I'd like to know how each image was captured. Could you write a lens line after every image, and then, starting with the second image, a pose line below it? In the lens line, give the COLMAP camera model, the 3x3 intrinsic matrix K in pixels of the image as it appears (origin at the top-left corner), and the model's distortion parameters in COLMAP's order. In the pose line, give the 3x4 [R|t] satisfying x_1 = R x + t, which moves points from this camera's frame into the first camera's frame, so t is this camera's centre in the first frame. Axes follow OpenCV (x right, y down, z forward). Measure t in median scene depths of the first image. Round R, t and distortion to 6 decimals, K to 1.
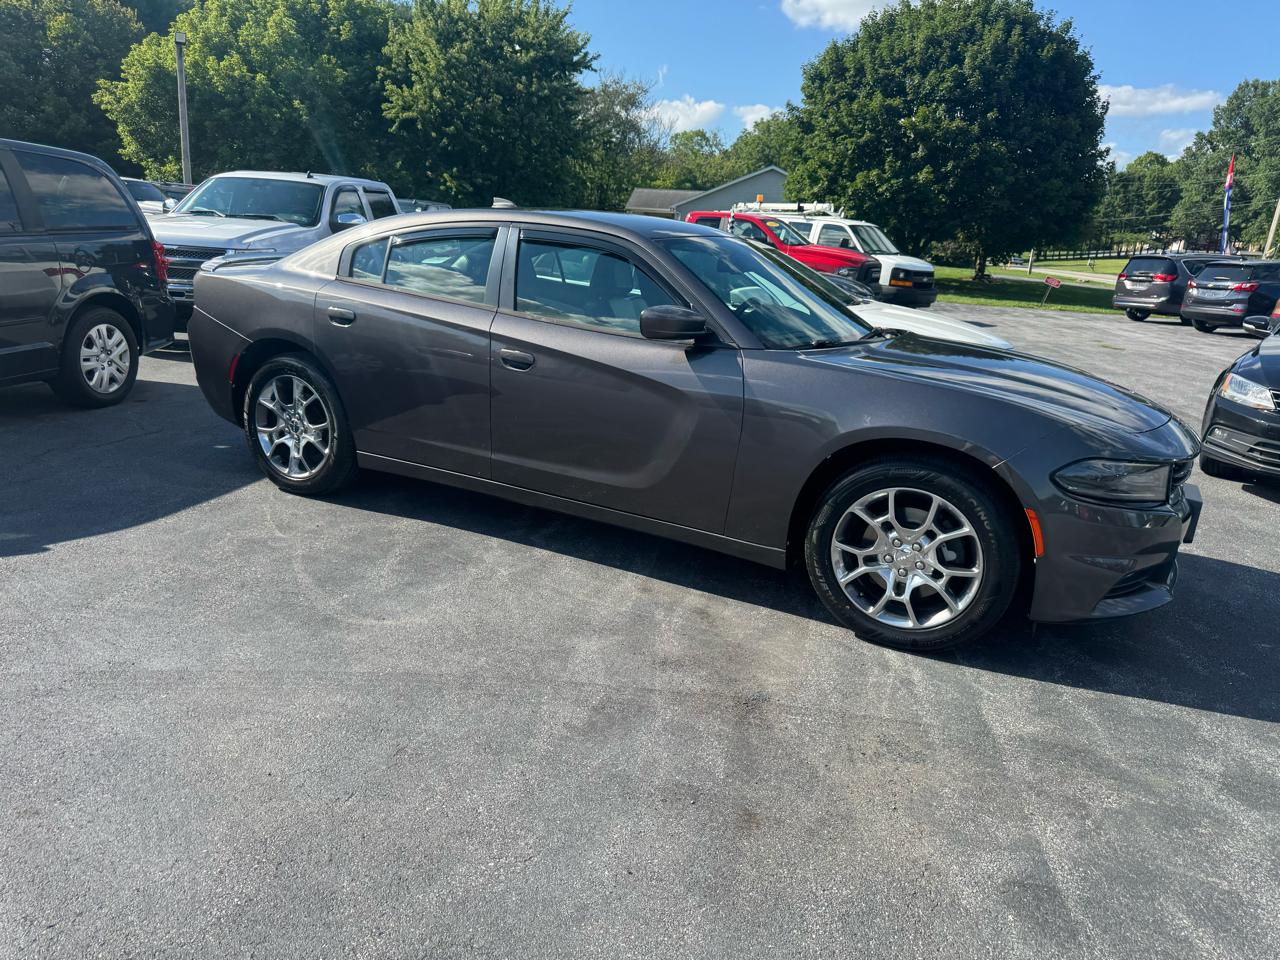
lens RADIAL K [[901.6, 0, 642.8], [0, 901.6, 460.2], [0, 0, 1]] dist [0.033772, -0.054454]
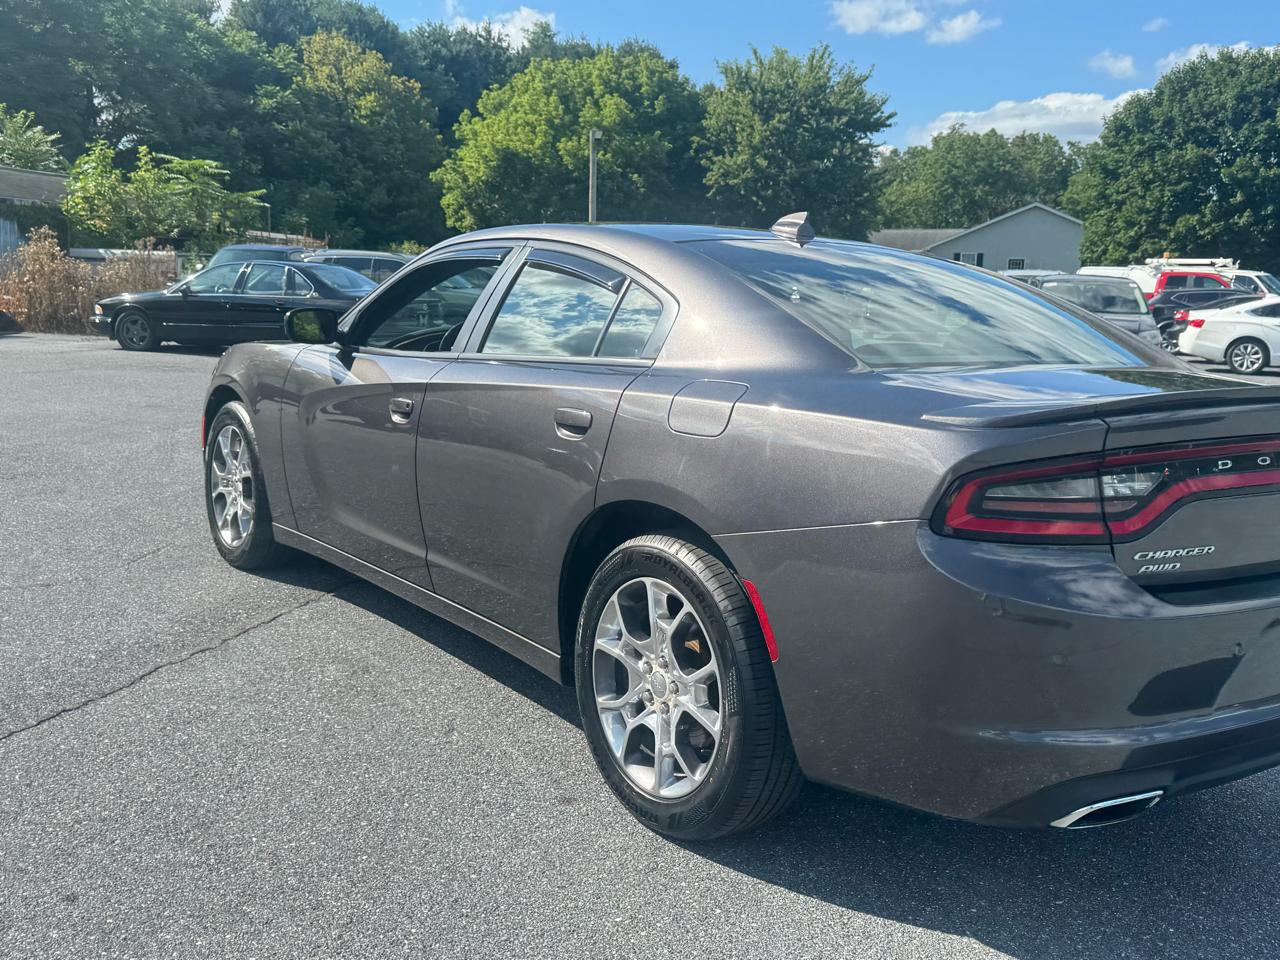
lens RADIAL K [[1246.7, 0, 640.0], [0, 1246.7, 480.0], [0, 0, 1]] dist [0.113729, -0.200943]
pose [[0.998552, -0.032199, -0.043086, -0.347259], [0.028716, 0.996449, -0.079151, 0.094245], [0.045482, 0.077799, 0.995931, -0.505353]]
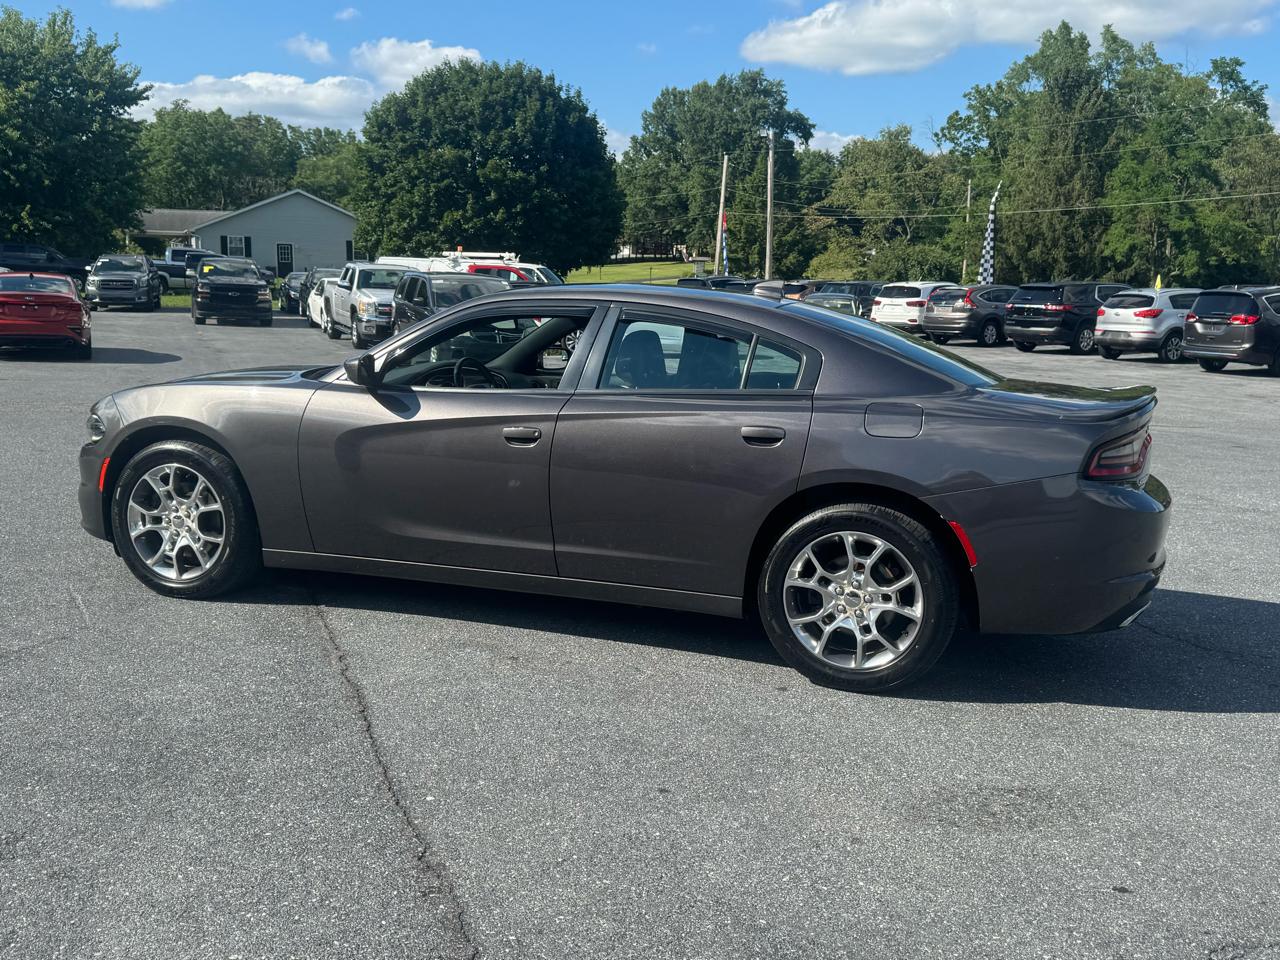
lens RADIAL K [[1254.9, 0, 640.0], [0, 1254.9, 480.0], [0, 0, 1]] dist [0.167718, -0.324856]
pose [[0.847347, -0.126371, 0.515785, -0.448483], [0.153463, 0.988104, -0.010020, 0.085890], [-0.508383, 0.087644, 0.856660, -0.526036]]
